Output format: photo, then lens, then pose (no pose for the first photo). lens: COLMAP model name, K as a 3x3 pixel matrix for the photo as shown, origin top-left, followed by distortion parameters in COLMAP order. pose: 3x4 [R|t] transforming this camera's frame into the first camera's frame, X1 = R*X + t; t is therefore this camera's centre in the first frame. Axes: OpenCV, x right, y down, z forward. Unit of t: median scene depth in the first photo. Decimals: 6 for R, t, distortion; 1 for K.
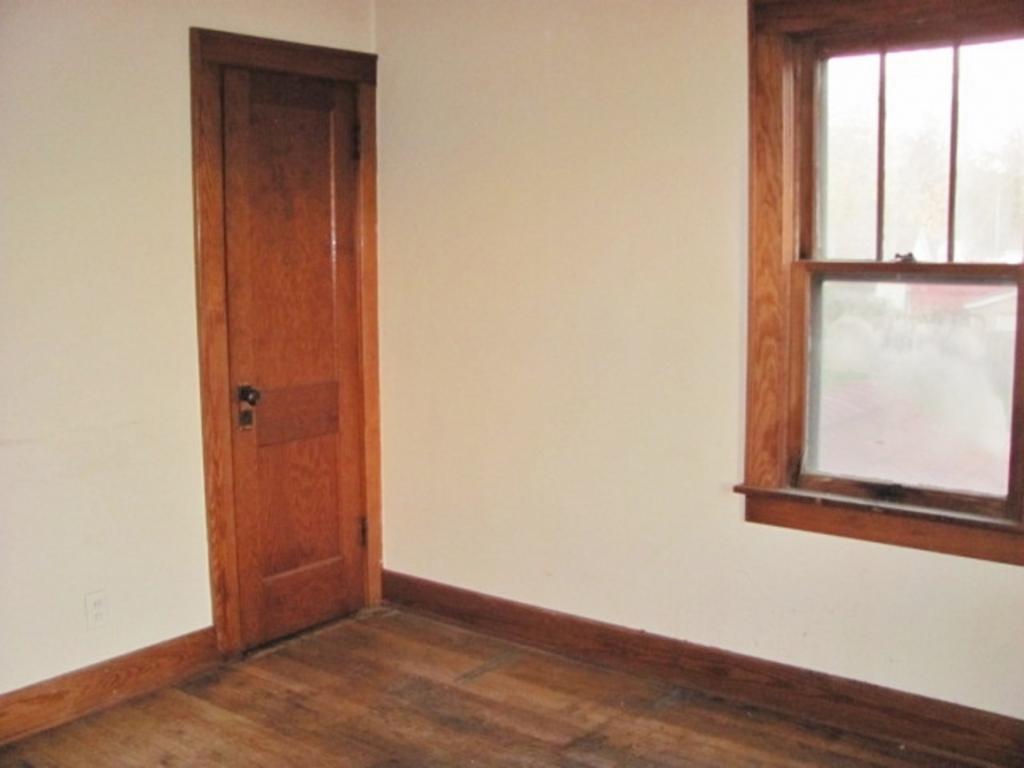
lens RADIAL K [[1074.5, 0, 512.0], [0, 1074.5, 384.0], [0, 0, 1]] dist [-0.117875, -0.010418]
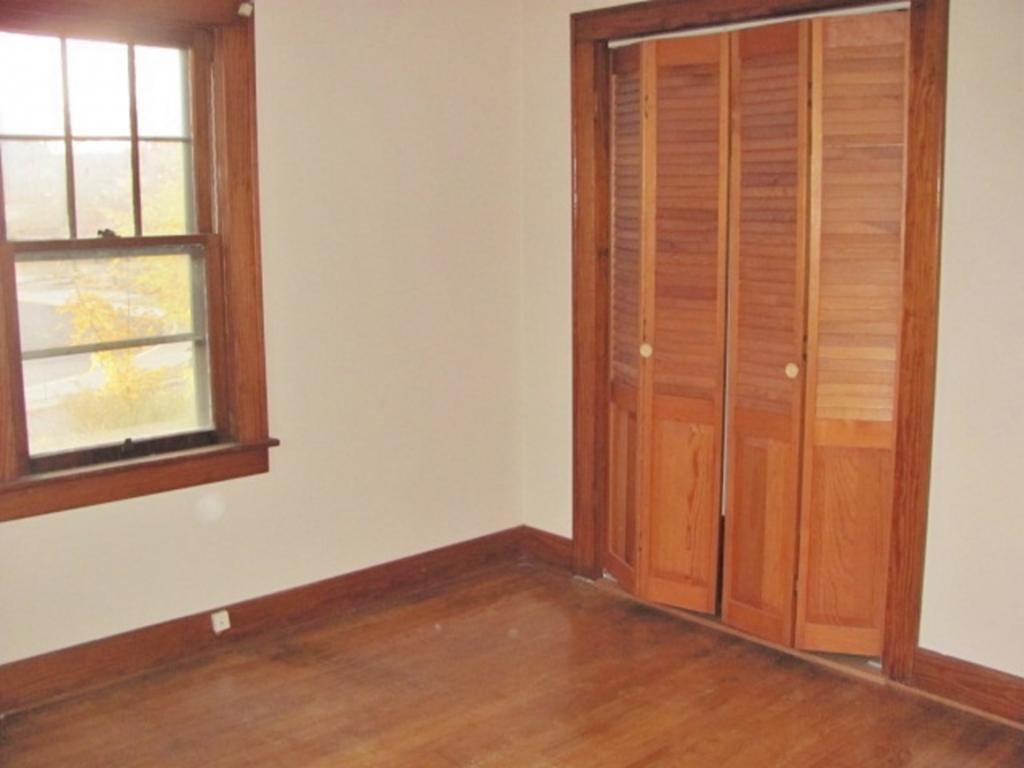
lens RADIAL K [[1074.5, 0, 512.0], [0, 1074.5, 384.0], [0, 0, 1]] dist [-0.117875, -0.010418]
pose [[0.122614, -0.146231, 0.981622, -0.635360], [0.124608, 0.983527, 0.130950, -0.056407], [-0.984601, 0.106262, 0.138816, 0.444702]]
